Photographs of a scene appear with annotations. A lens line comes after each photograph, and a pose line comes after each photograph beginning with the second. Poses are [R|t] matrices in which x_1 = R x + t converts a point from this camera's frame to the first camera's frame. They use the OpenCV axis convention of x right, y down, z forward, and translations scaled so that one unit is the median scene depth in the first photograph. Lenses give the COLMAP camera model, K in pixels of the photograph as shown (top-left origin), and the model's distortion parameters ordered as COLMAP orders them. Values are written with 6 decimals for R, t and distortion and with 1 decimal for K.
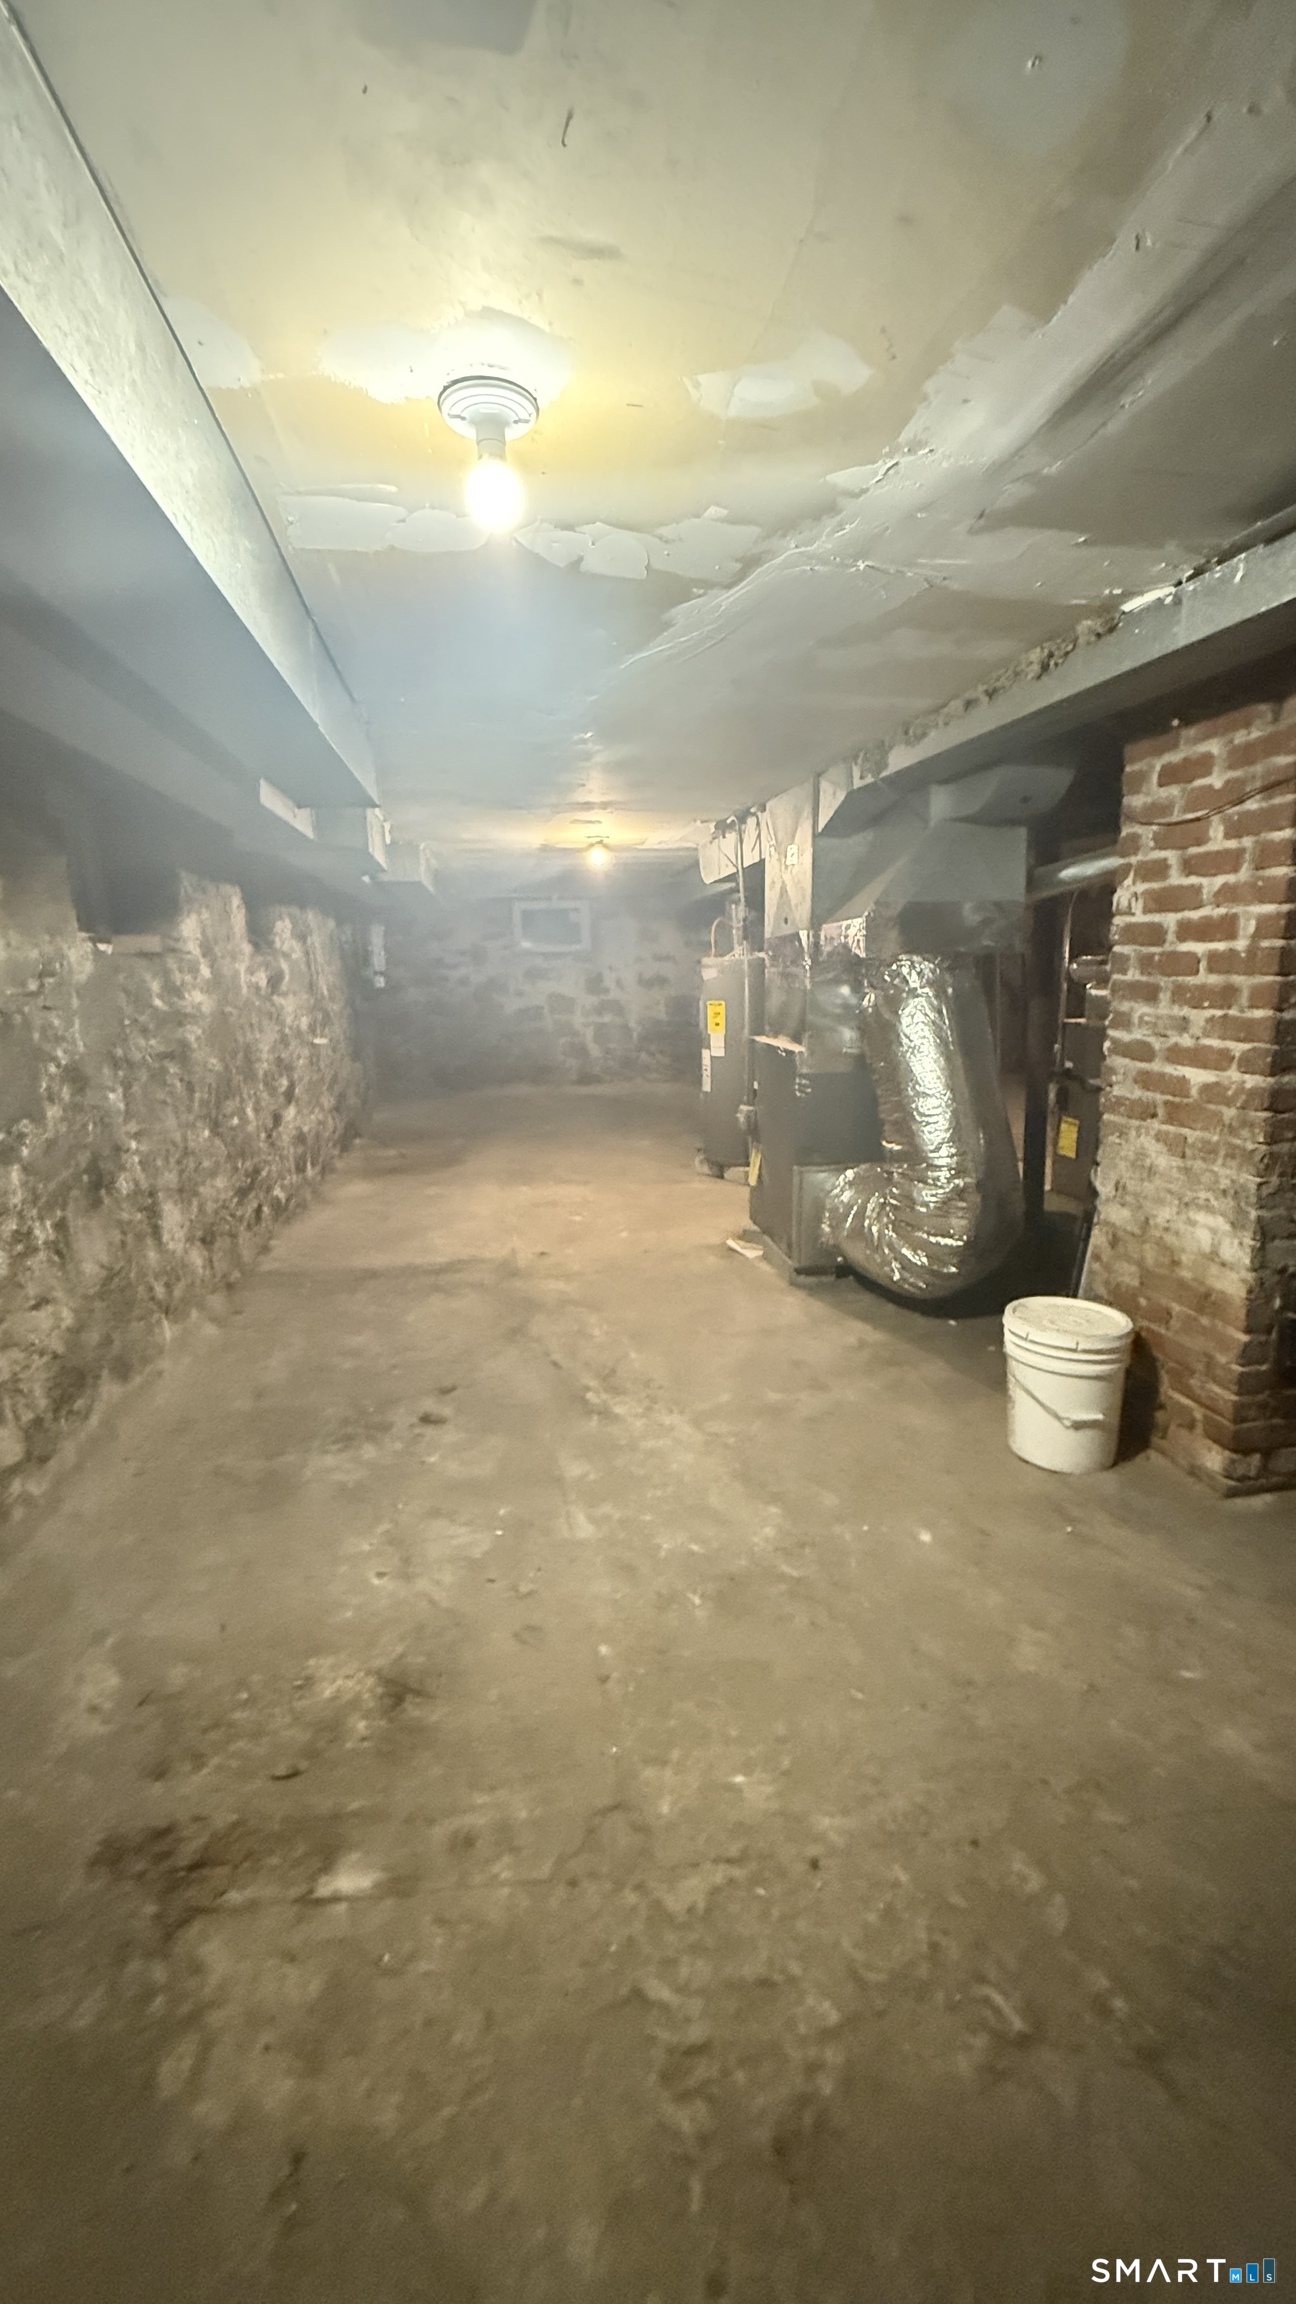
lens RADIAL K [[931.3, 0, 648.0], [0, 931.3, 1152.0], [0, 0, 1]] dist [-0.000594, -0.000024]
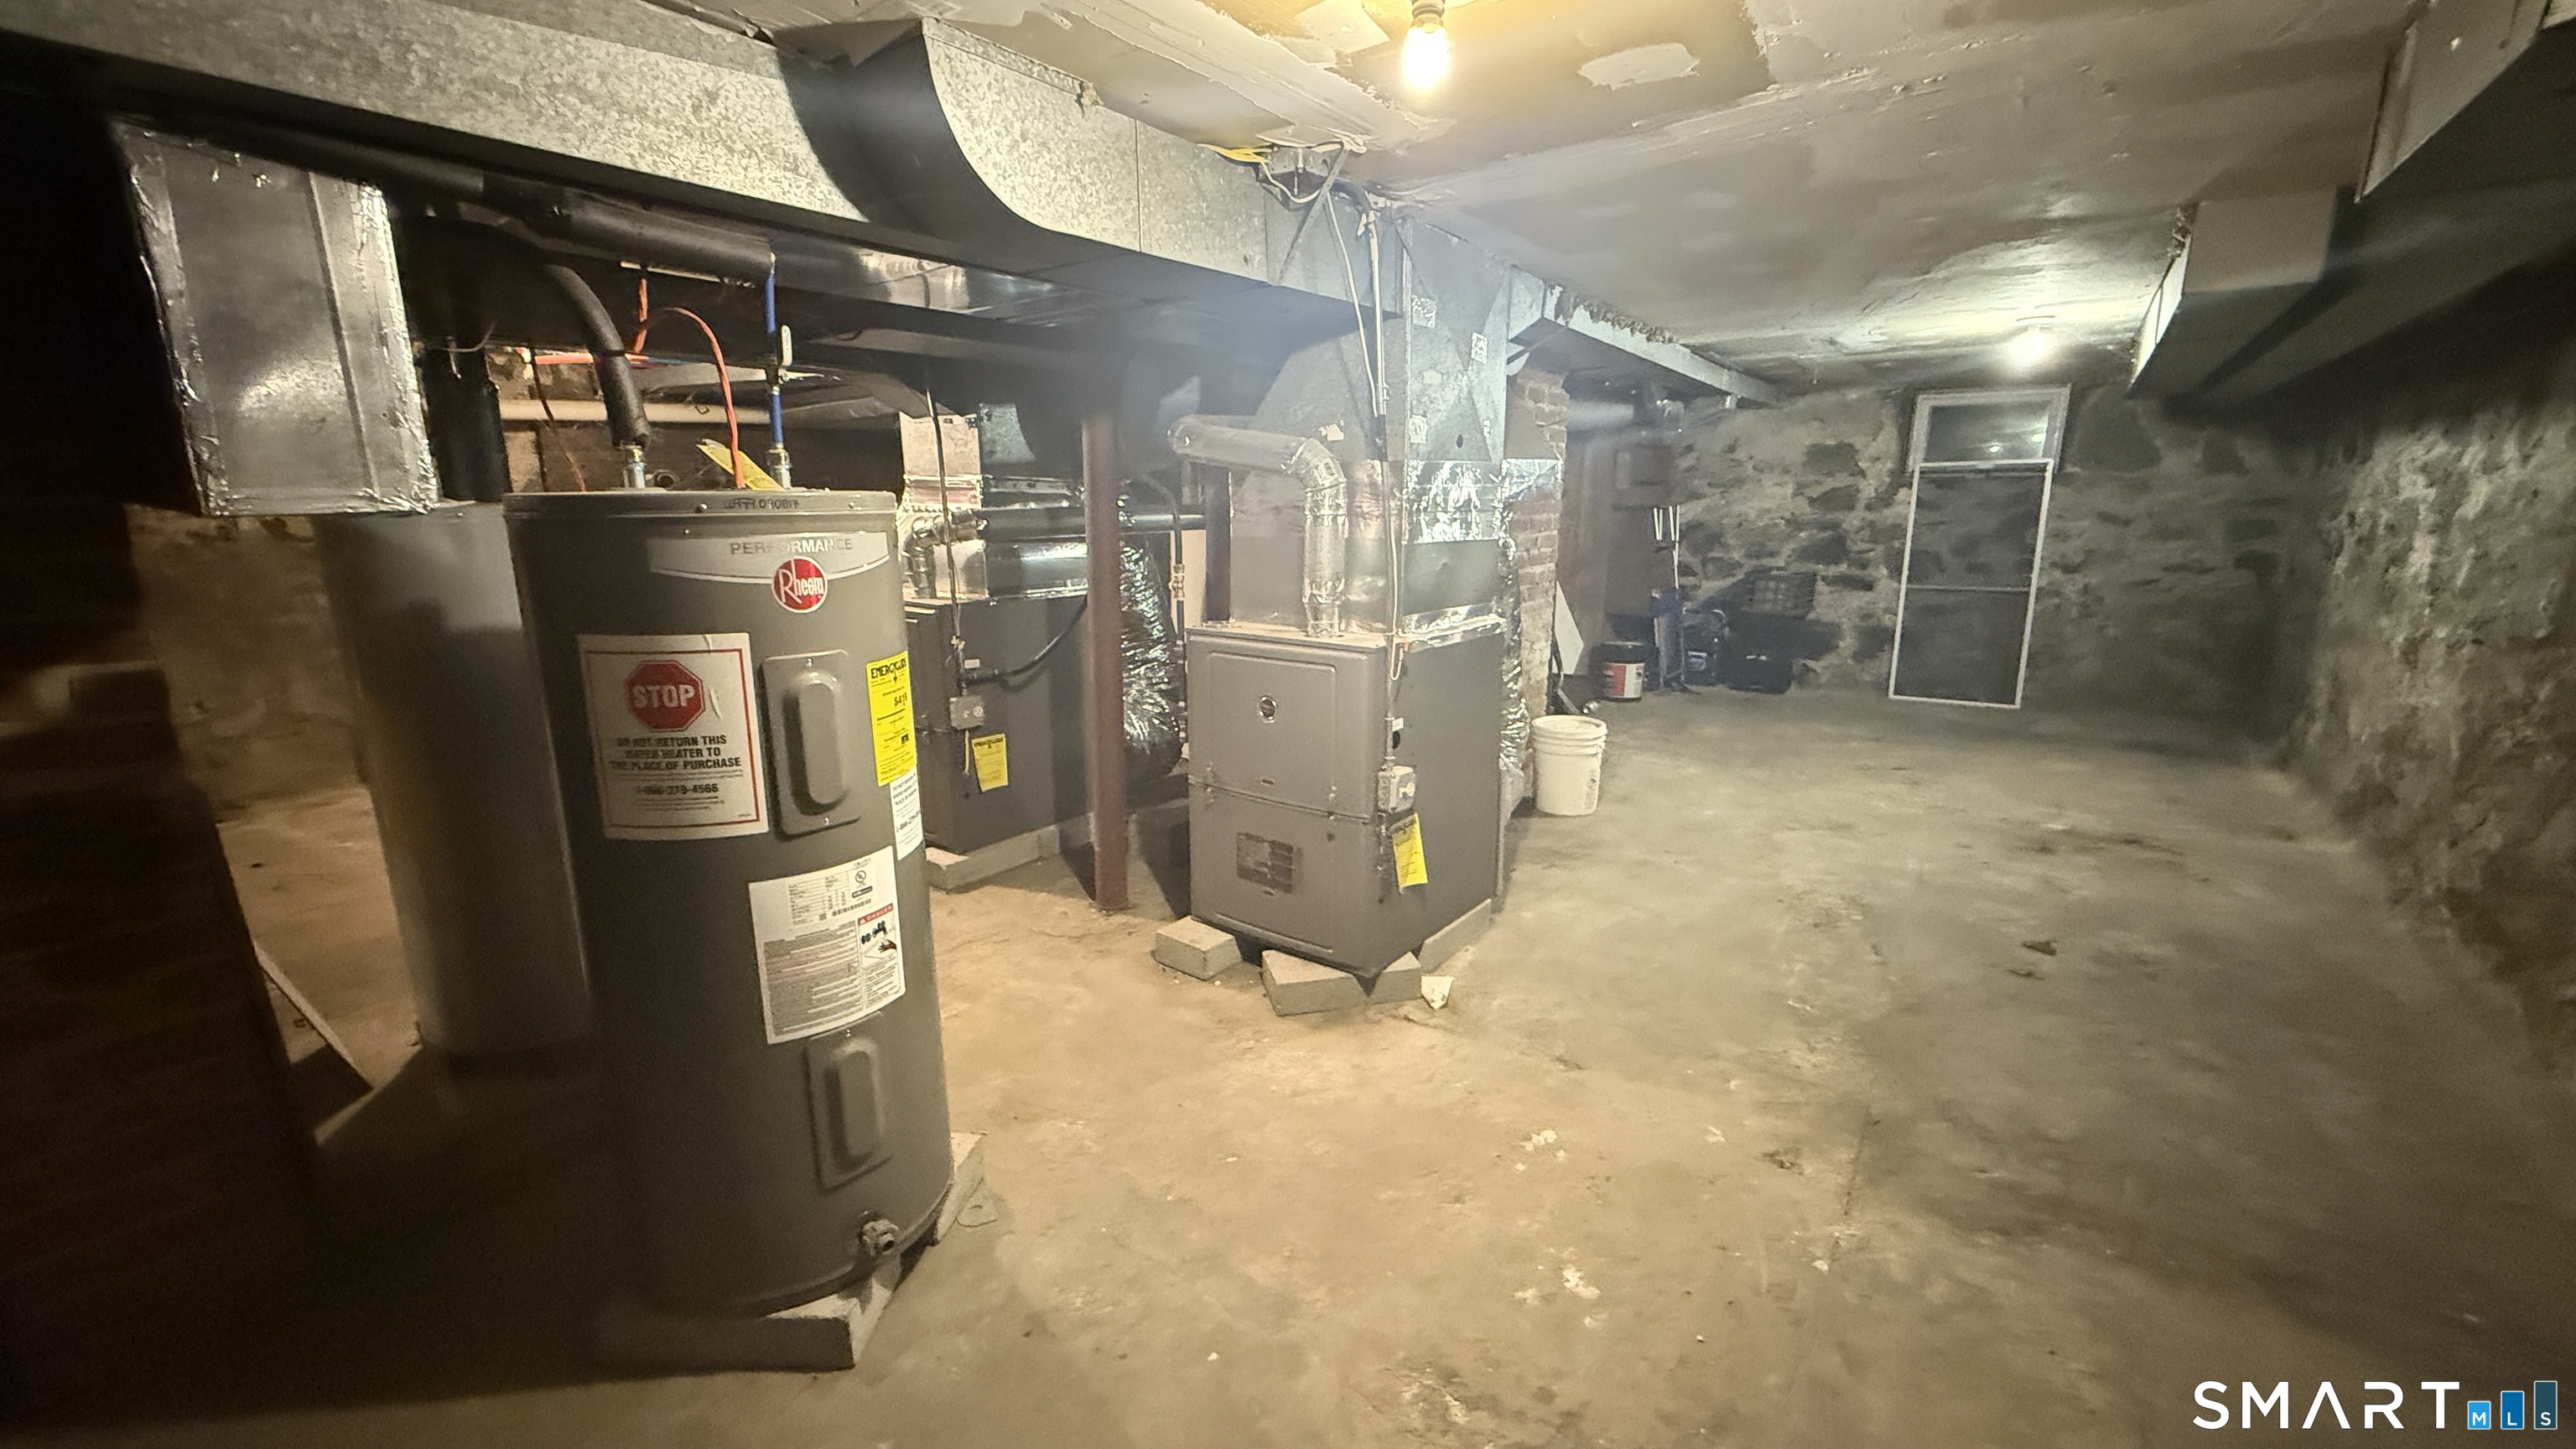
lens RADIAL K [[1041.2, 0, 1288.0], [0, 1041.2, 724.5], [0, 0, 1]] dist [-0.000594, -0.000024]
pose [[-0.699327, -0.128471, 0.703162, -0.423157], [0.163911, 0.928681, 0.332692, -0.442178], [-0.695755, 0.347916, -0.628394, 2.186851]]
